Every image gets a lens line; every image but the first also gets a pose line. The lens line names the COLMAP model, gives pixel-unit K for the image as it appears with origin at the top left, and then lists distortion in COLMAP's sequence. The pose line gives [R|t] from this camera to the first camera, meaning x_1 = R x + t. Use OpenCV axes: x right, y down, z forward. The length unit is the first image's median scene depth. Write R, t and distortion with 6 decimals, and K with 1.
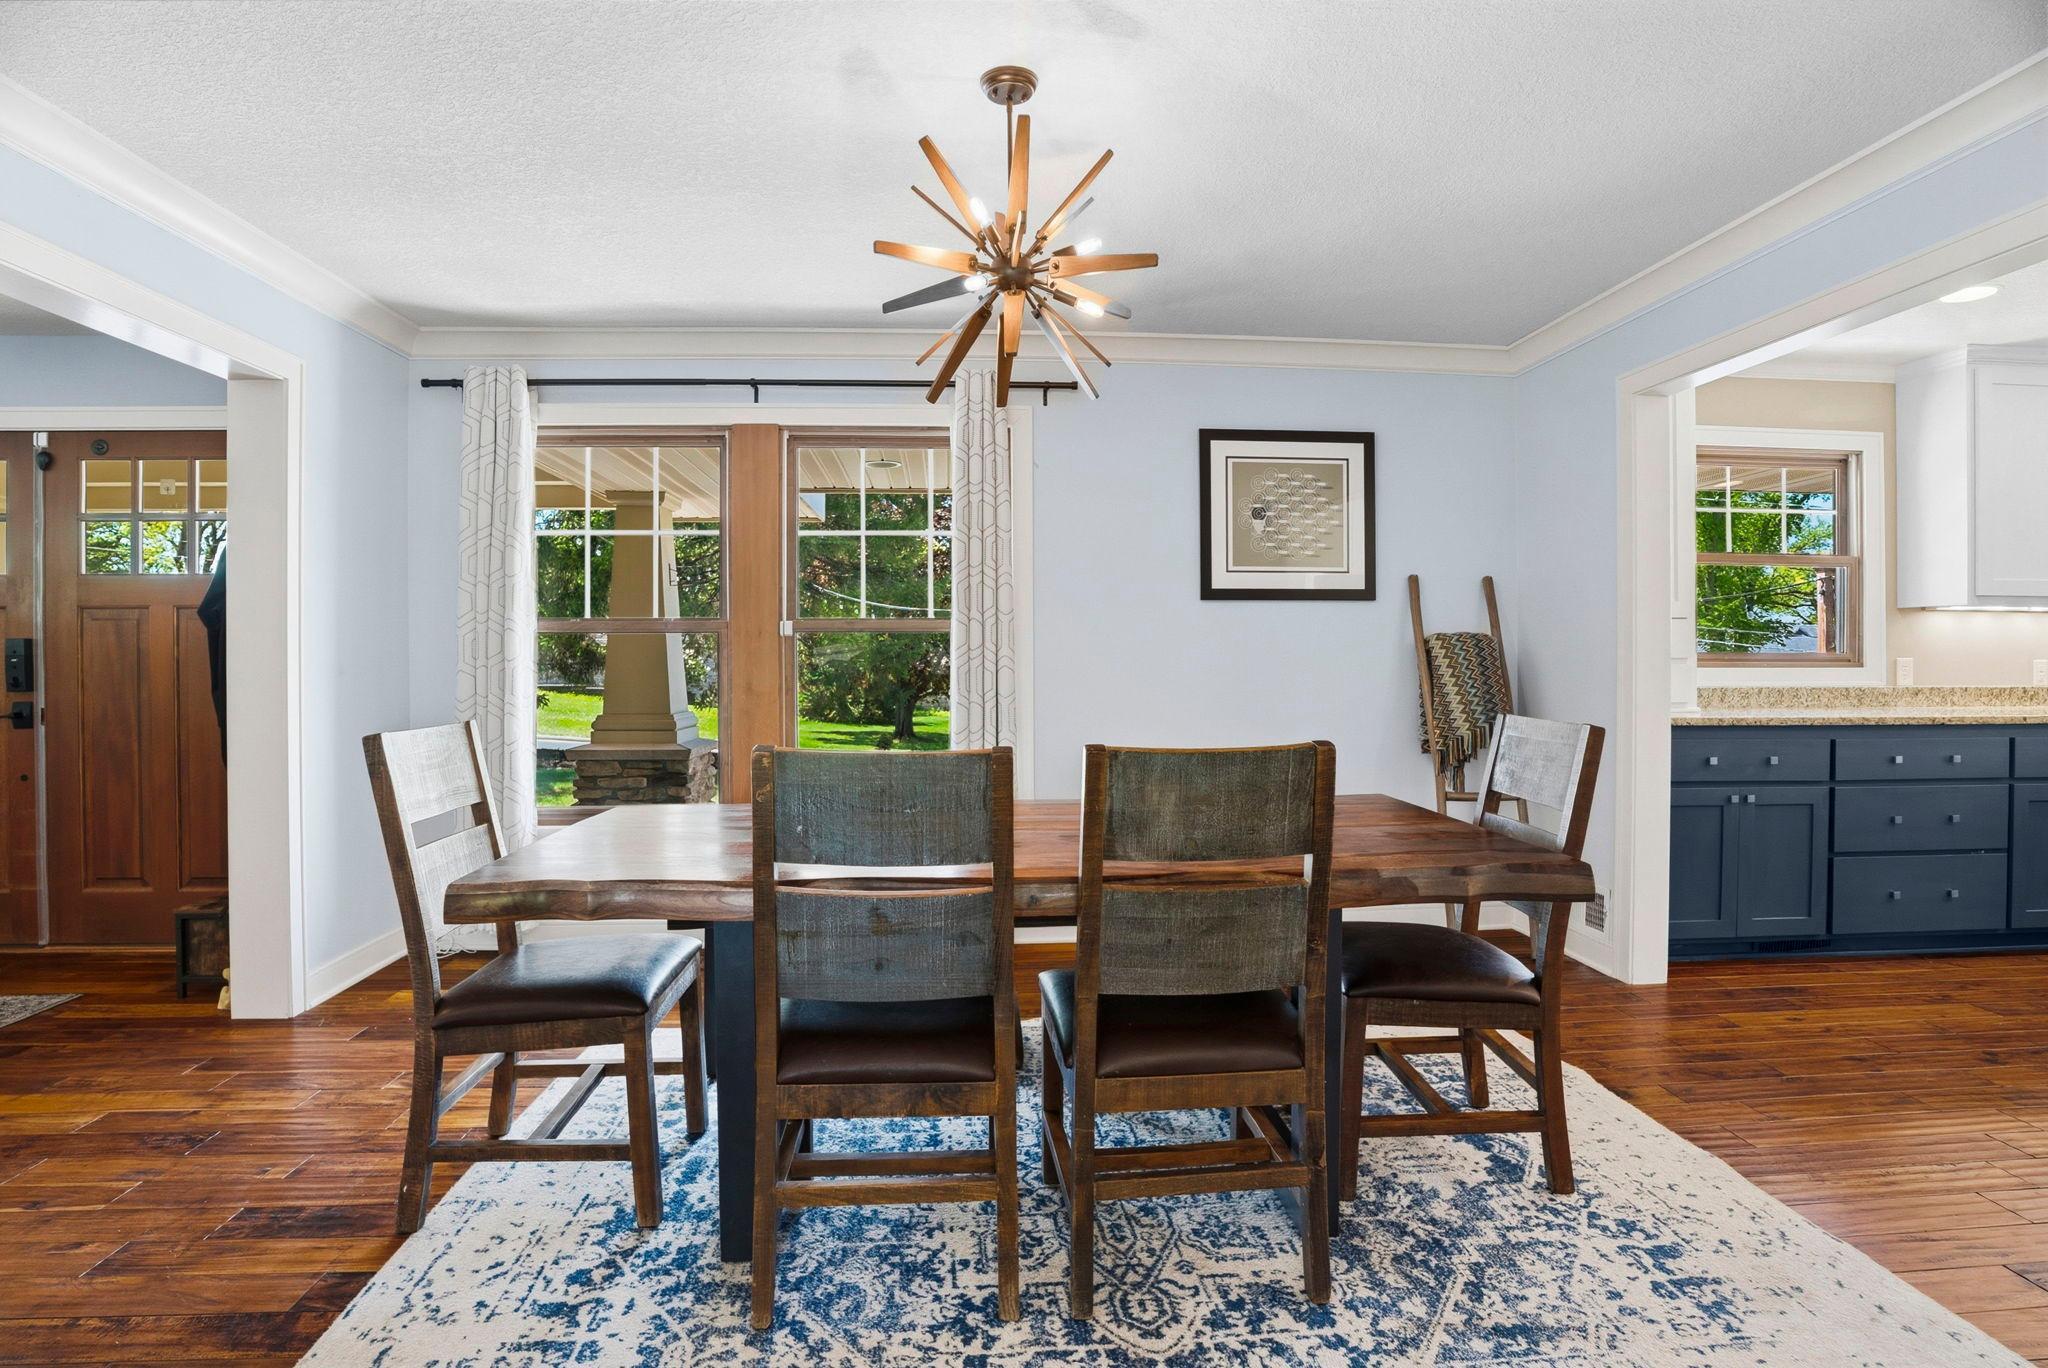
lens RADIAL K [[1038.5, 0, 986.8], [0, 1038.5, 664.9], [0, 0, 1]] dist [-0.047483, 0.009384]
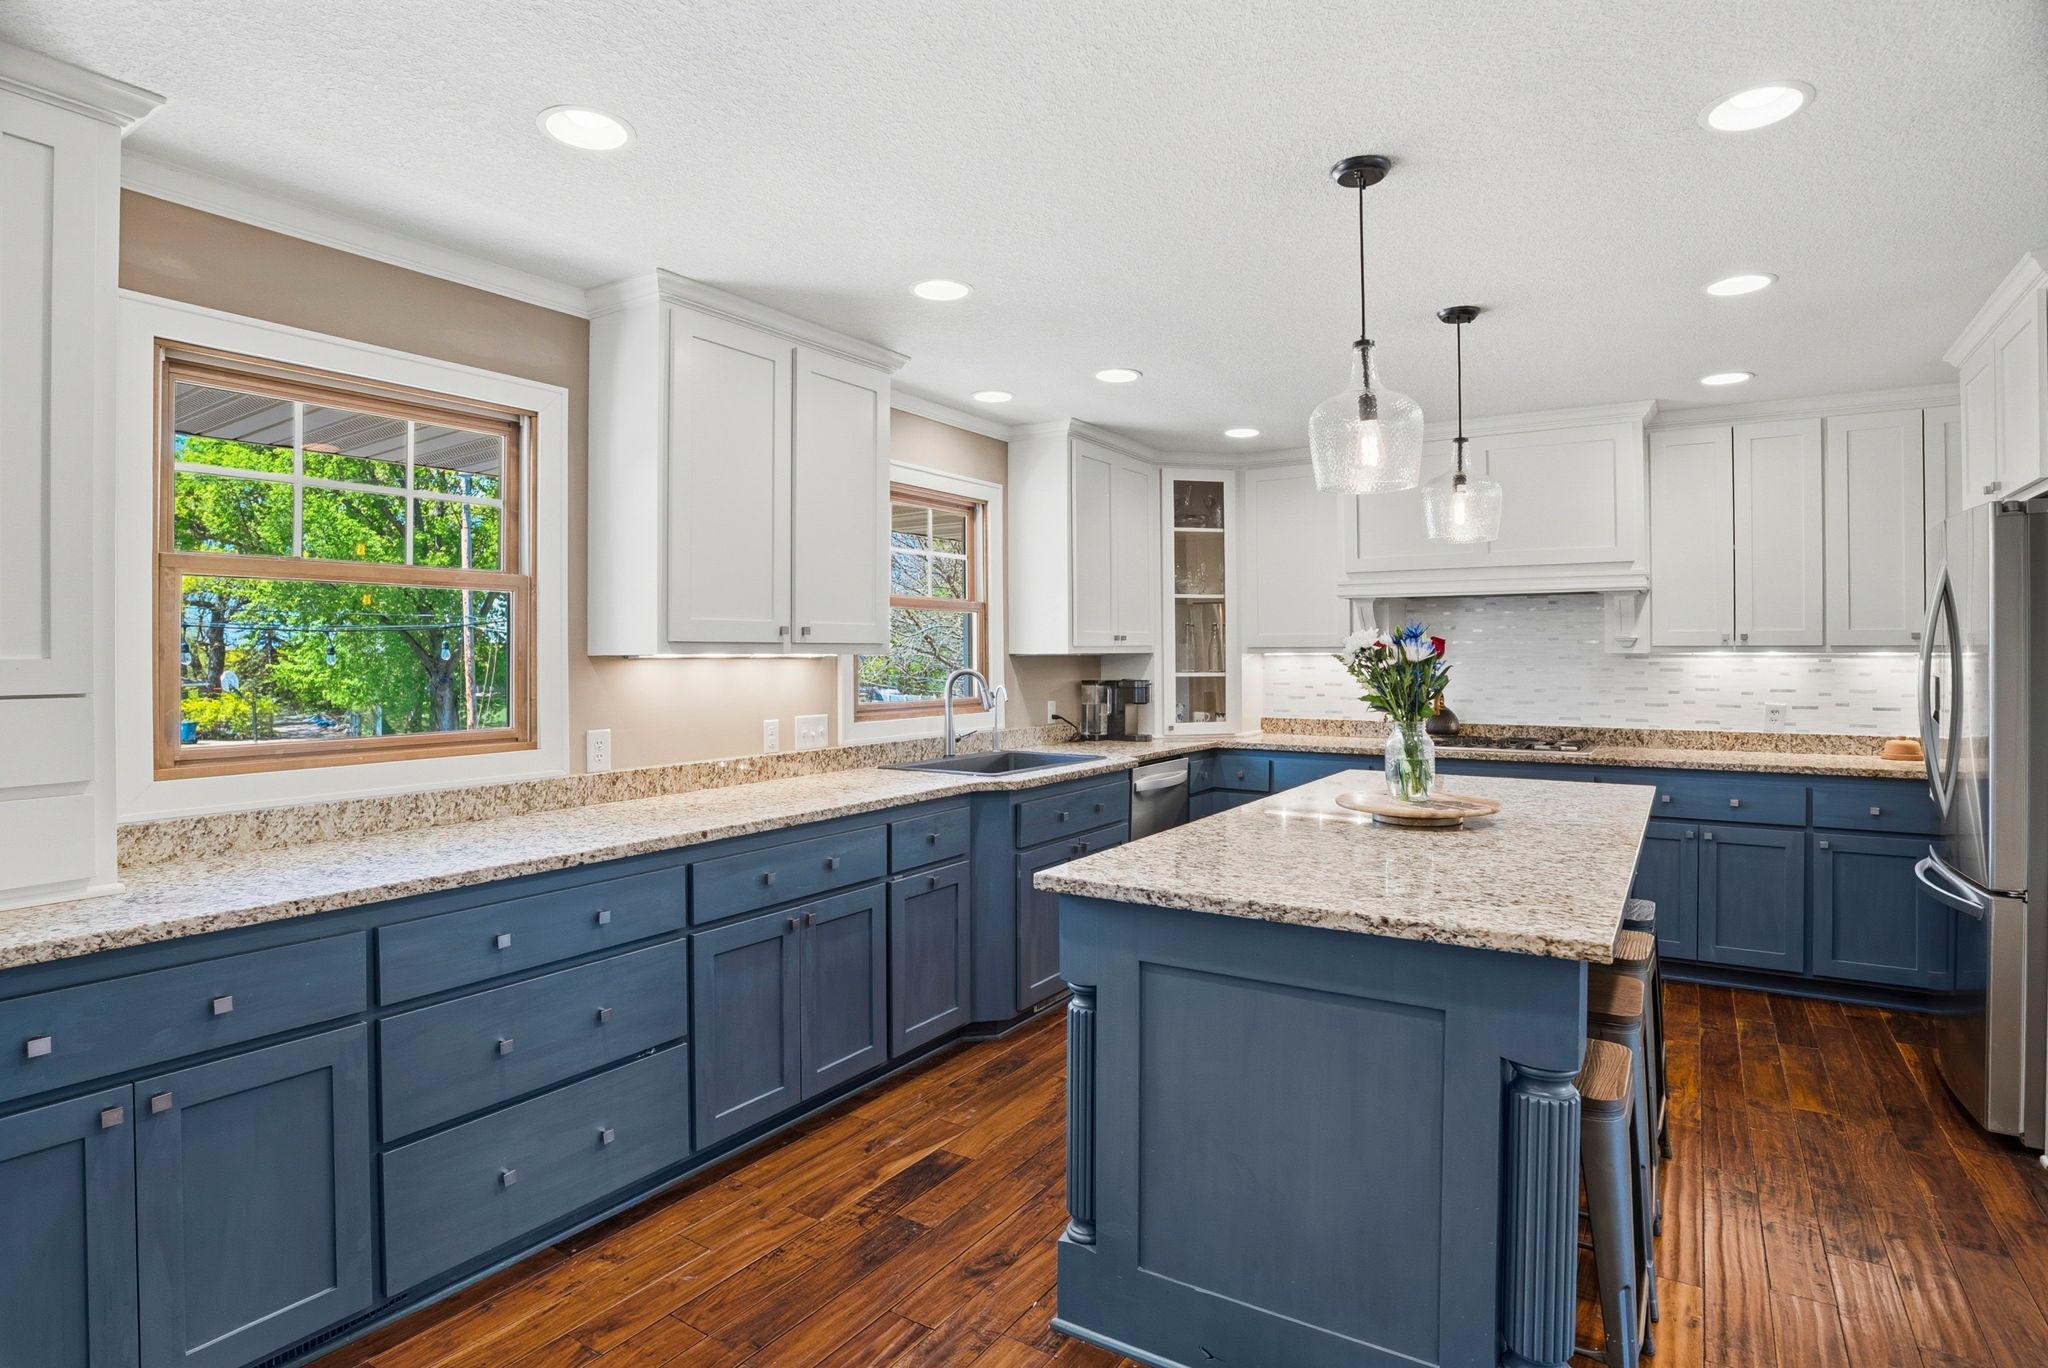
lens RADIAL K [[1078.9, 0, 1027.5], [0, 1078.9, 649.6], [0, 0, 1]] dist [-0.042046, 0.004017]
pose [[0.597416, -0.000504, 0.801931, 0.536953], [0.010588, 0.999918, -0.007259, -0.054975], [-0.801862, 0.012827, 0.597372, 0.360120]]
